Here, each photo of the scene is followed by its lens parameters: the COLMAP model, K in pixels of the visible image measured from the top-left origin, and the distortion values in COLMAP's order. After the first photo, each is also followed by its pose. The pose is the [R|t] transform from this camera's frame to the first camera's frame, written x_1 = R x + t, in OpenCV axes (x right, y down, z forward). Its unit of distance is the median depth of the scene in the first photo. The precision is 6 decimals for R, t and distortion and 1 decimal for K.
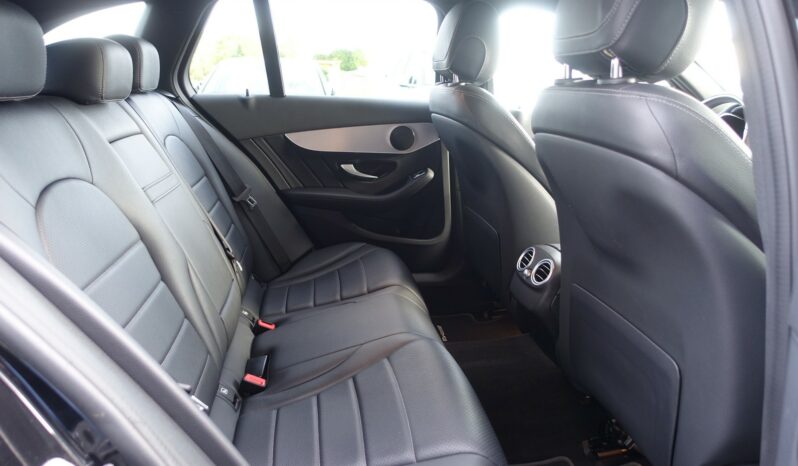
lens RADIAL K [[547.2, 0, 399.0], [0, 547.2, 233.0], [0, 0, 1]] dist [-0.008369, -0.002374]
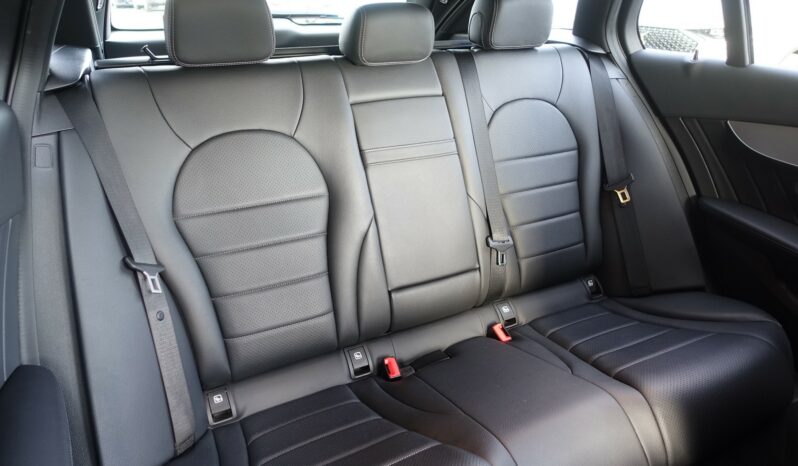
lens RADIAL K [[547.2, 0, 399.0], [0, 547.2, 233.0], [0, 0, 1]] dist [-0.008369, -0.002374]
pose [[0.338353, 0.392418, -0.855293, 0.318317], [-0.259396, 0.912581, 0.316085, -0.174056], [0.904561, 0.114911, 0.410566, 0.381437]]
